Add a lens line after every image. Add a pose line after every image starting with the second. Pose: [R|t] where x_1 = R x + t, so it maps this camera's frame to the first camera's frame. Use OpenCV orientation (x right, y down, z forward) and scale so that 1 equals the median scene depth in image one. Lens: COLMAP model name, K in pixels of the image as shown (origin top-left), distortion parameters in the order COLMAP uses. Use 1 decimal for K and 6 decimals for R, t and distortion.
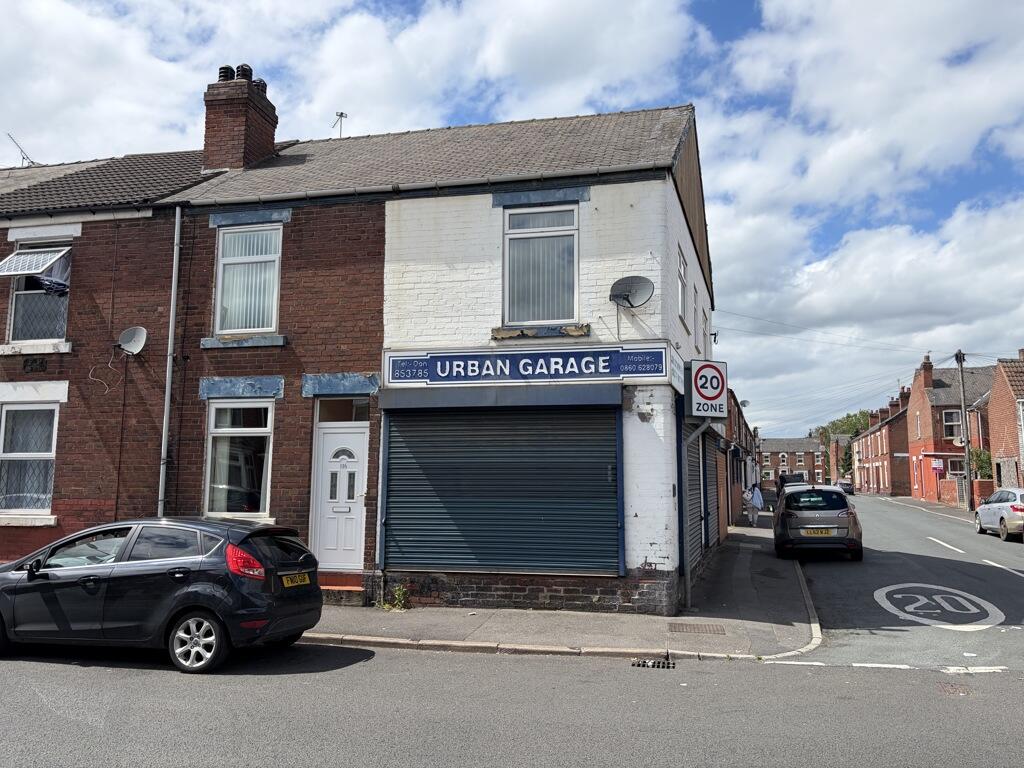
lens RADIAL K [[767.3, 0, 512.0], [0, 767.3, 384.0], [0, 0, 1]] dist [0.042341, -0.002847]
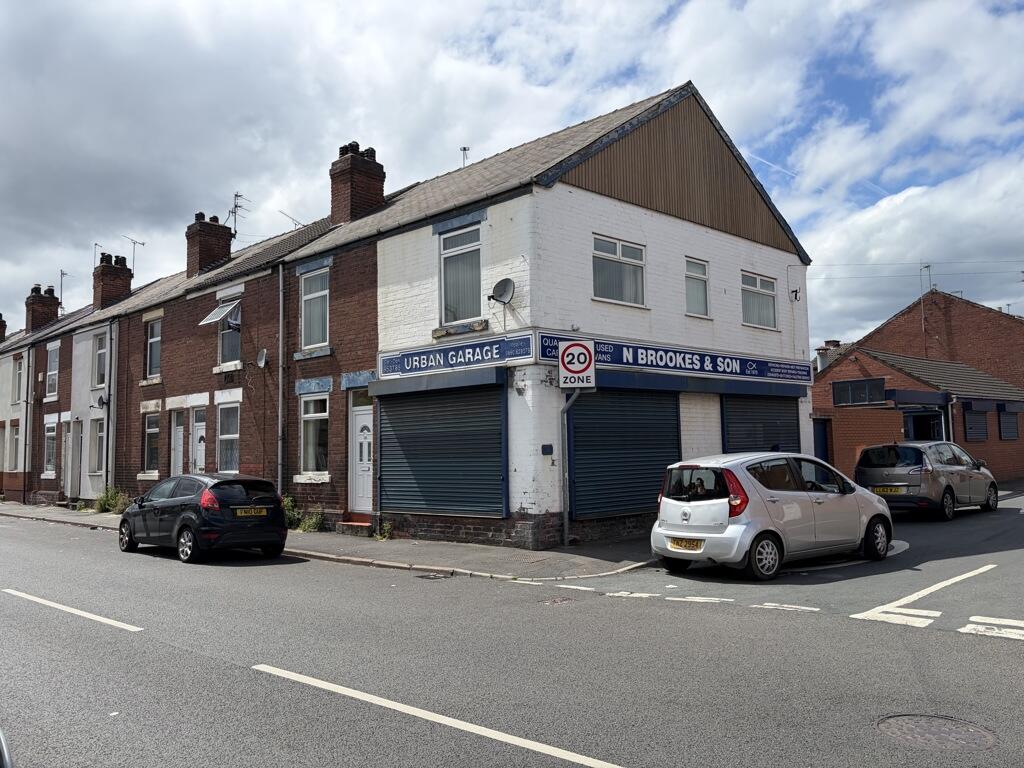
lens RADIAL K [[767.3, 0, 512.0], [0, 767.3, 384.0], [0, 0, 1]] dist [0.042341, -0.002847]
pose [[0.869920, -0.065262, -0.488855, 0.723888], [0.086663, 0.996011, 0.021250, 0.003136], [0.485519, -0.060851, 0.872106, -0.079473]]
